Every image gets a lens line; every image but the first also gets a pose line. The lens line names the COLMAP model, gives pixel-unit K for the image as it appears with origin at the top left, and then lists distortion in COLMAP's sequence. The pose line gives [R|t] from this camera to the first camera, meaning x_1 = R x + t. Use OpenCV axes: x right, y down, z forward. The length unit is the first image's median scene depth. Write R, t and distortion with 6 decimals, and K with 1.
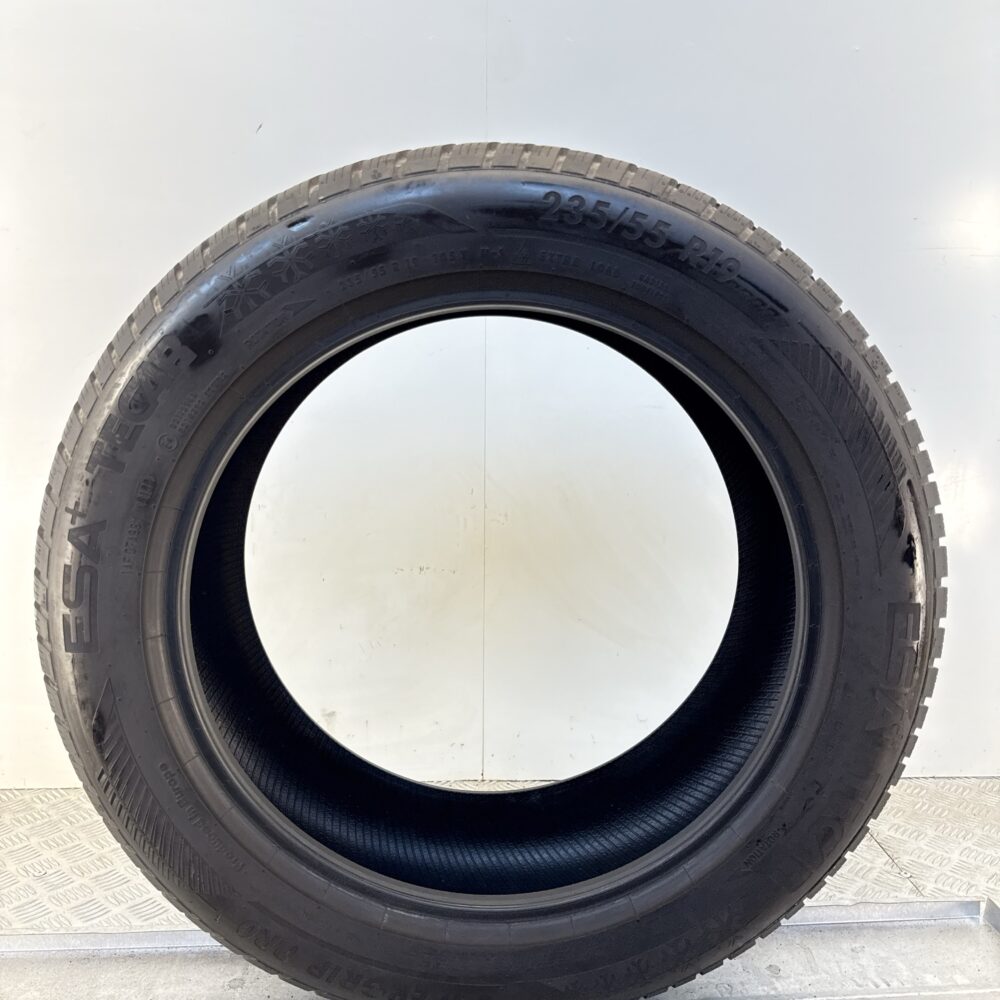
lens RADIAL K [[1047.6, 0, 500.0], [0, 1047.6, 500.0], [0, 0, 1]] dist [0.103439, -0.000928]
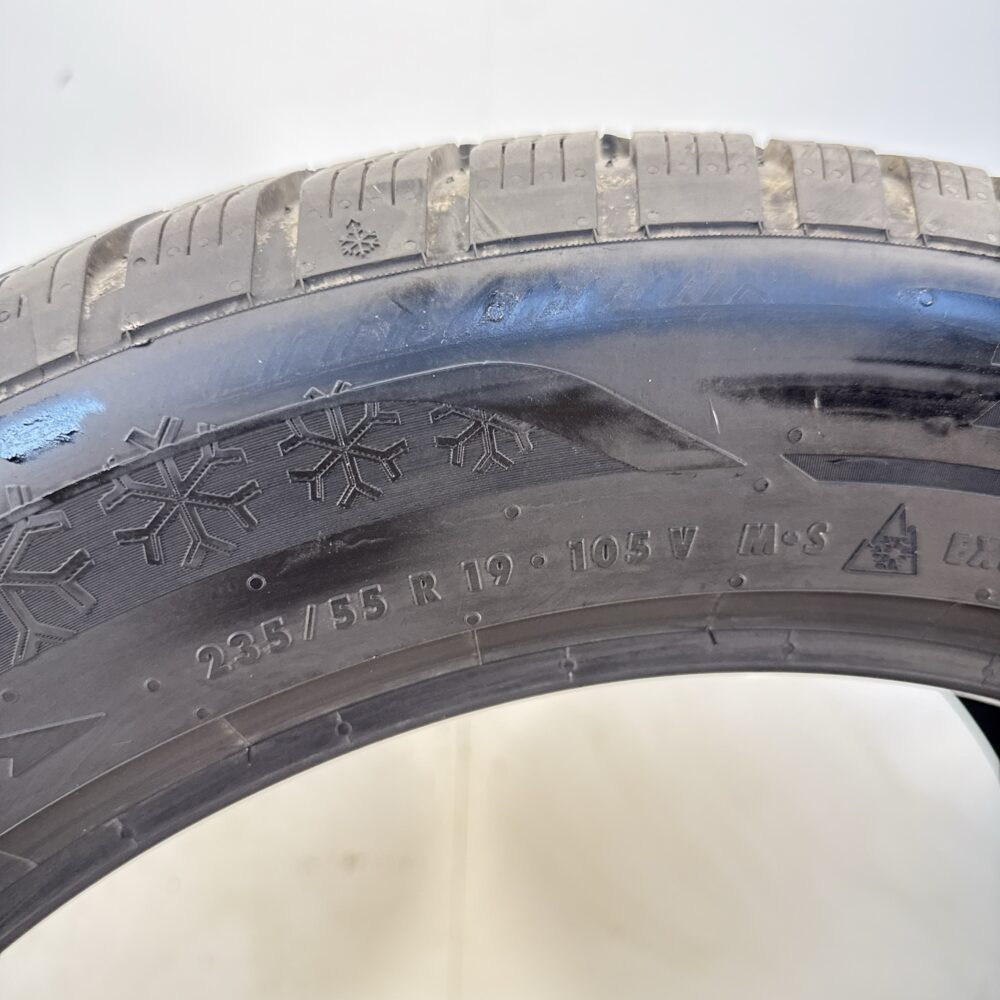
lens RADIAL K [[971.1, 0, 500.0], [0, 971.1, 500.0], [0, 0, 1]] dist [0.008471, 0.002619]
pose [[0.993672, 0.012342, 0.111644, -0.107266], [-0.013922, 0.999813, 0.013386, -0.246057], [-0.111458, -0.014855, 0.993658, 0.757476]]
